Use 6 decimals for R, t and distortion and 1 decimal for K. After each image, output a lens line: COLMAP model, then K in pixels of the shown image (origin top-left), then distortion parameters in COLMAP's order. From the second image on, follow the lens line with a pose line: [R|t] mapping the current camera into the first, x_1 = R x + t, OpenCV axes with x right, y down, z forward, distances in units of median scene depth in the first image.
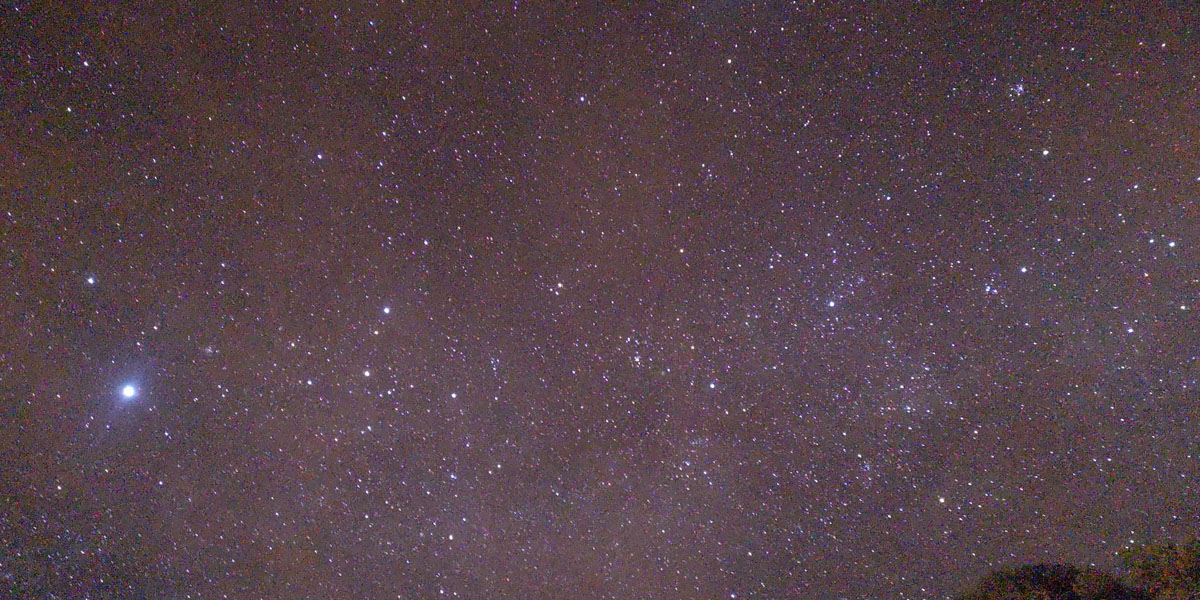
lens RADIAL K [[940.8, 0, 600.5], [0, 940.8, 296.2], [0, 0, 1]] dist [0.046462, -0.010930]
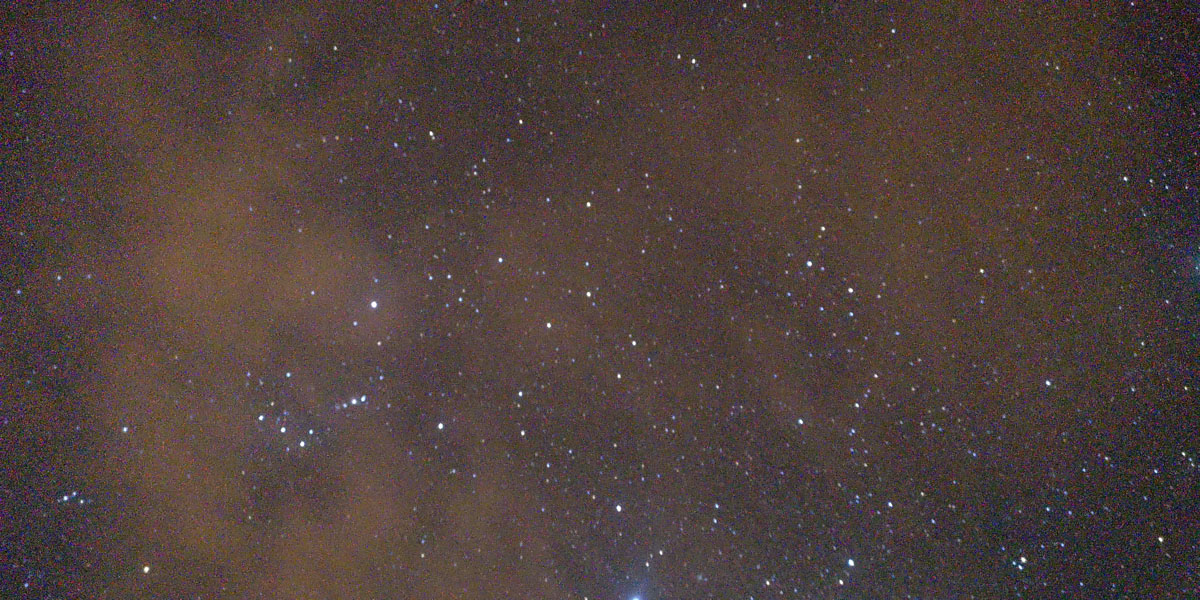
lens RADIAL K [[940.8, 0, 602.3], [0, 940.8, 299.1], [0, 0, 1]] dist [0.046462, -0.010930]
pose [[0.894806, 0.001707, -0.446451, 0.009213], [-0.116857, 0.966025, -0.230519, 0.006551], [0.430890, 0.258441, 0.864605, -0.176390]]
